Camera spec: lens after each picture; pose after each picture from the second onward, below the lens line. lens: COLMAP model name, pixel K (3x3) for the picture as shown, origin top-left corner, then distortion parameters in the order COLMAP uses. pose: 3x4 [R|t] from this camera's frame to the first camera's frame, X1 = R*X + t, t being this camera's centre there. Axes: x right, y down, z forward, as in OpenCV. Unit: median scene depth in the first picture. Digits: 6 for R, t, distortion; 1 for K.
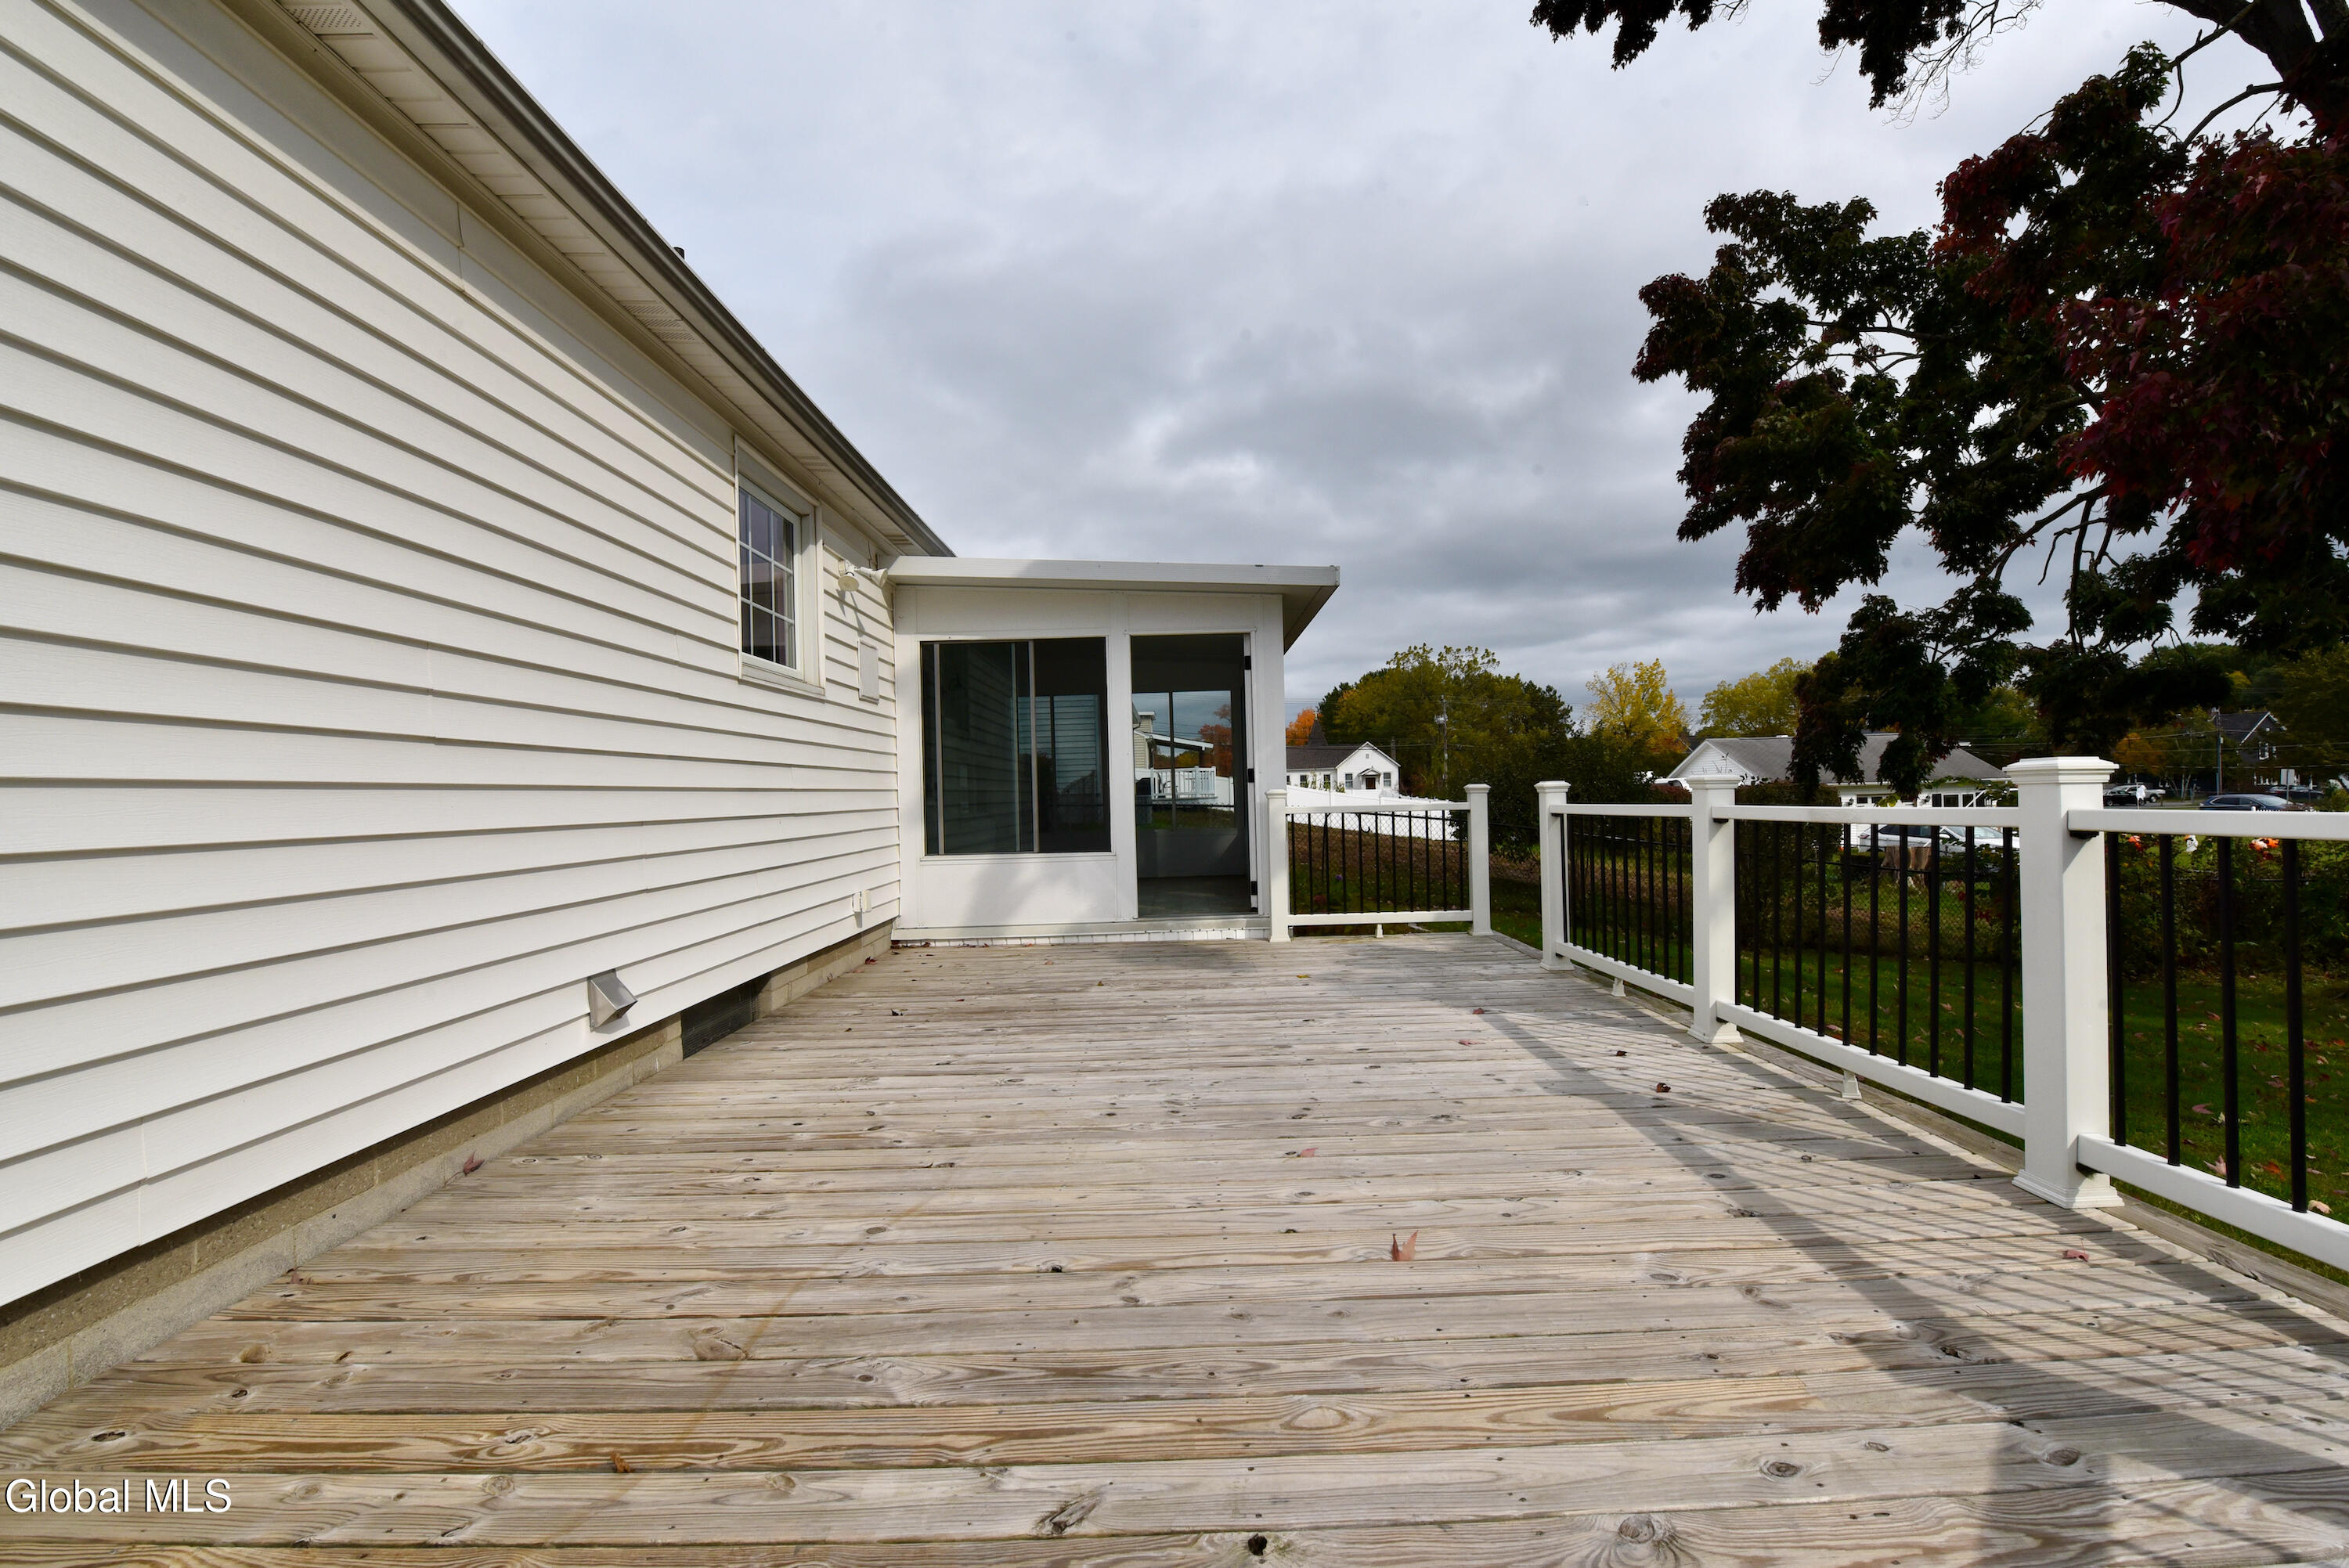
lens RADIAL K [[945.9, 0, 1224.7], [0, 945.9, 786.8], [0, 0, 1]] dist [-0.014546, -0.003444]
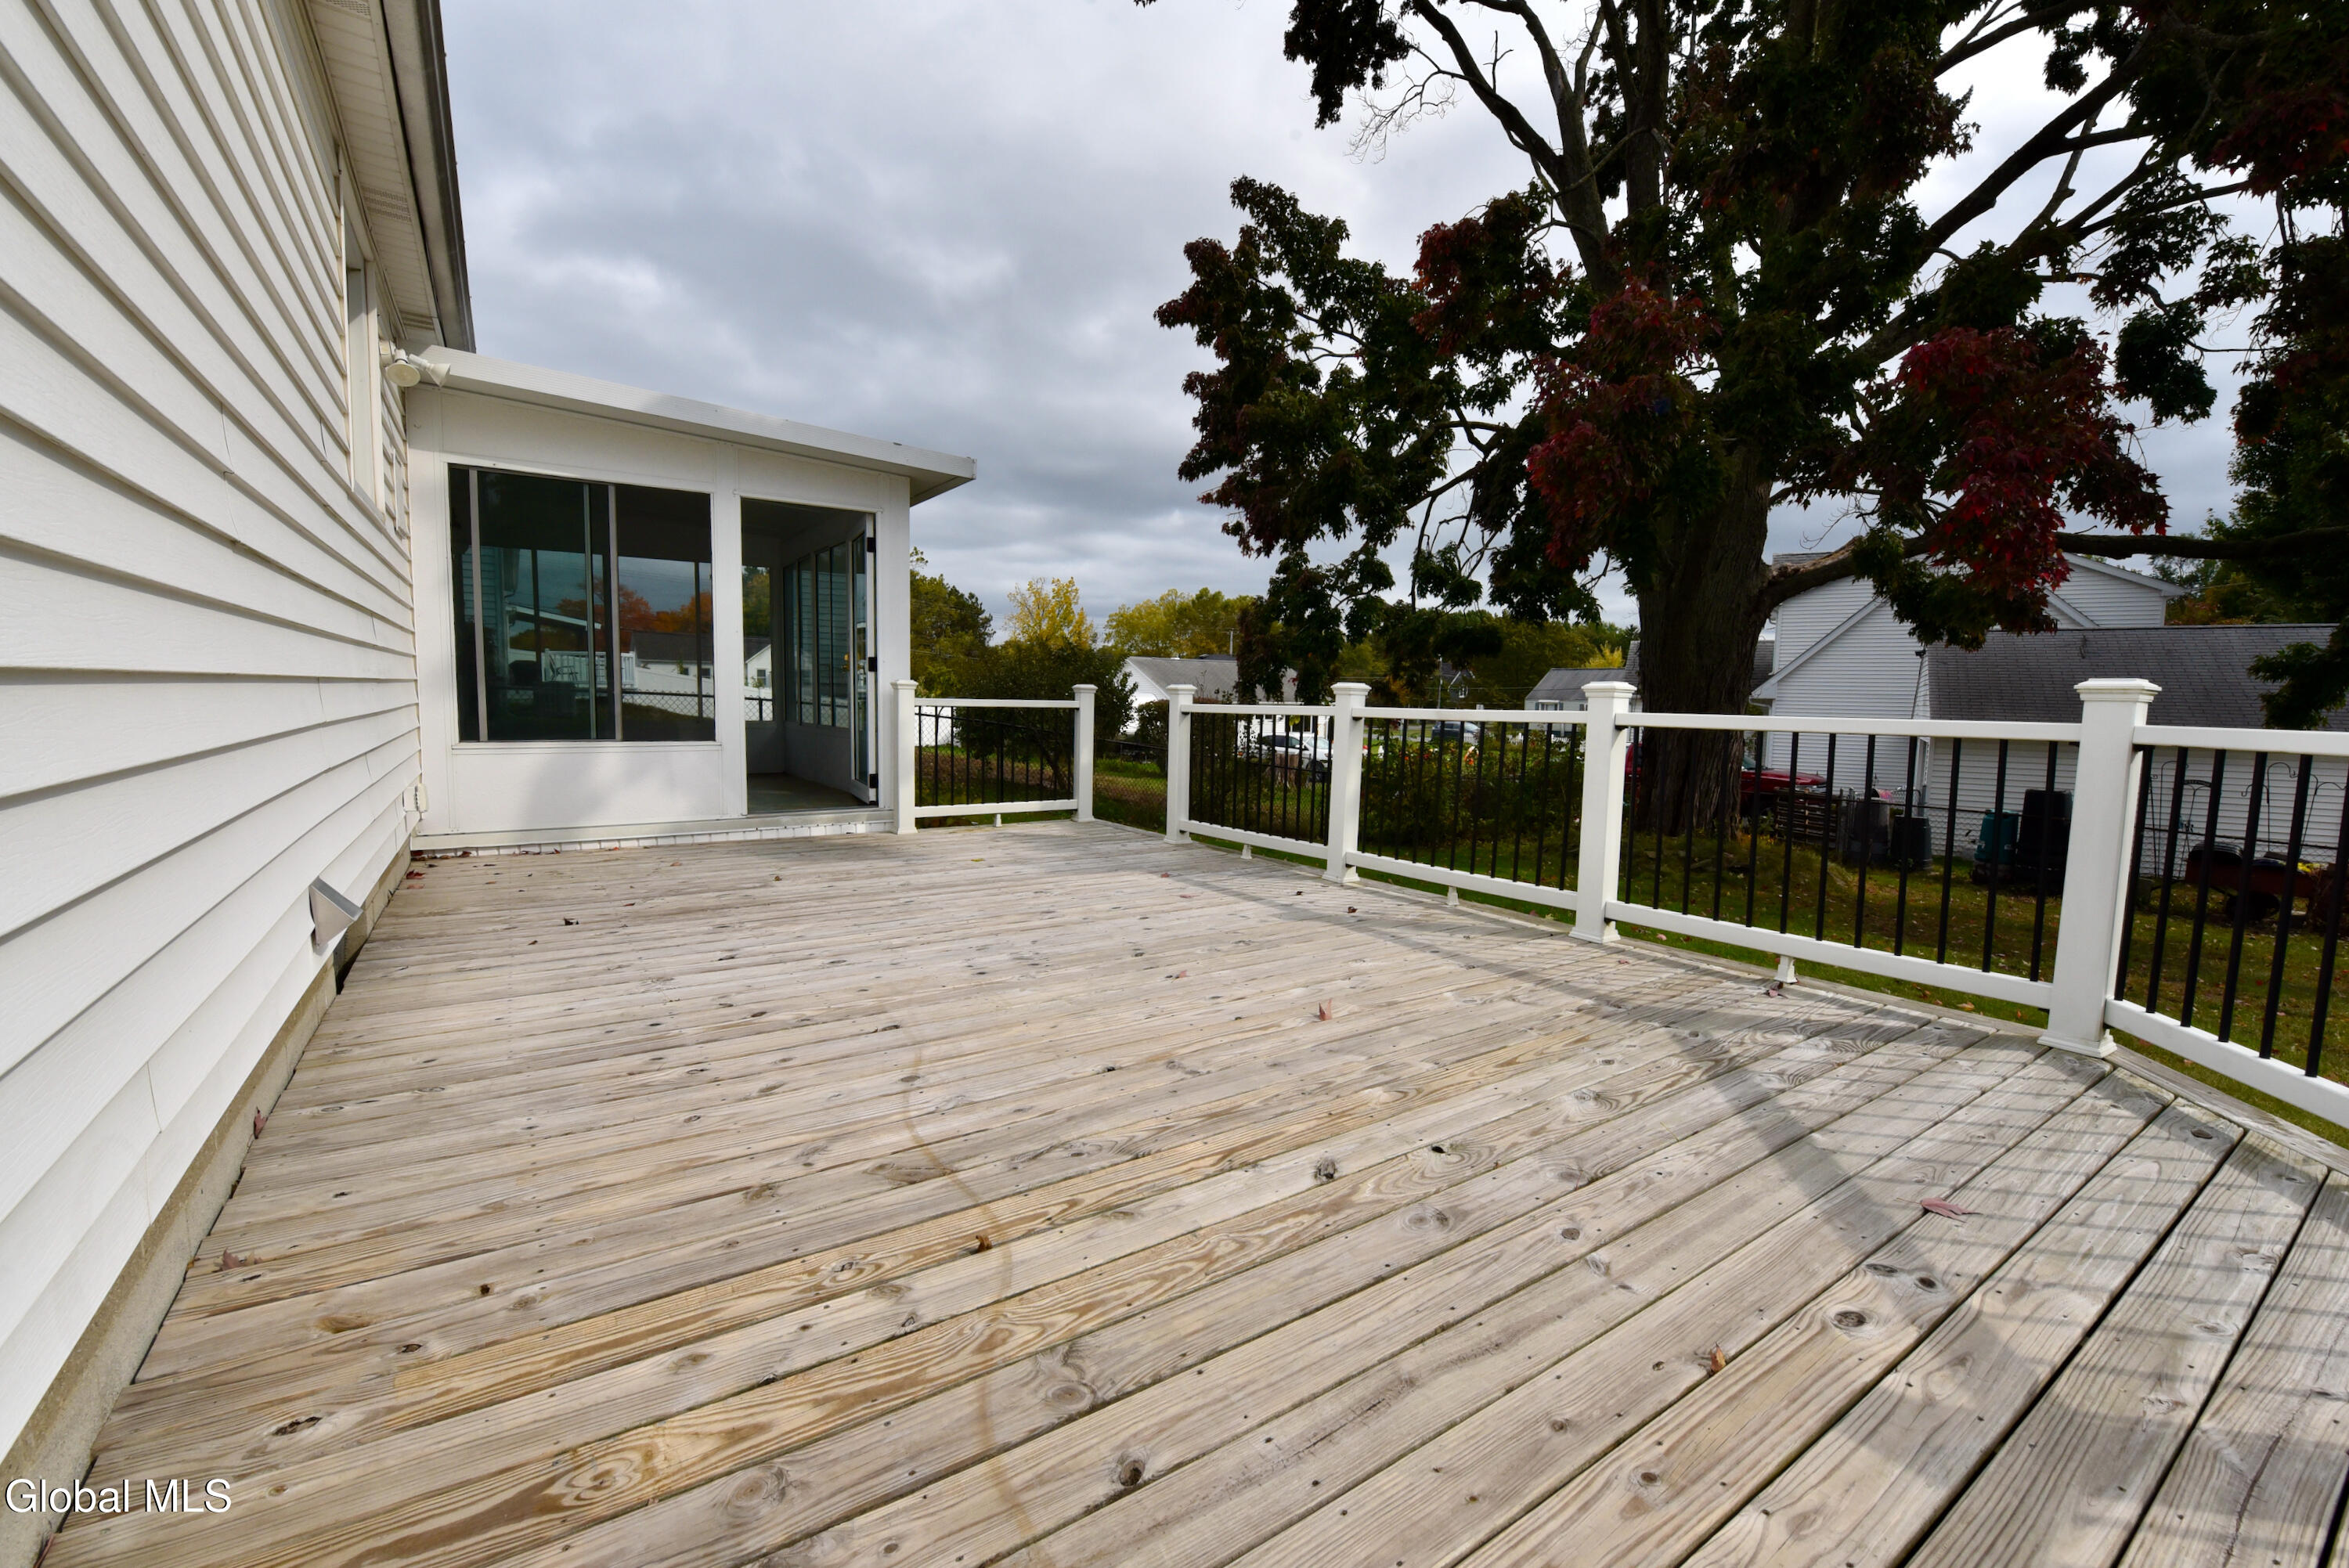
lens RADIAL K [[945.9, 0, 1239.4], [0, 945.9, 793.1], [0, 0, 1]] dist [-0.014546, -0.003444]
pose [[0.822773, -0.016140, 0.568140, -0.225147], [-0.043867, 0.994812, 0.091788, 0.014659], [-0.566674, -0.100443, 0.817797, -0.011538]]
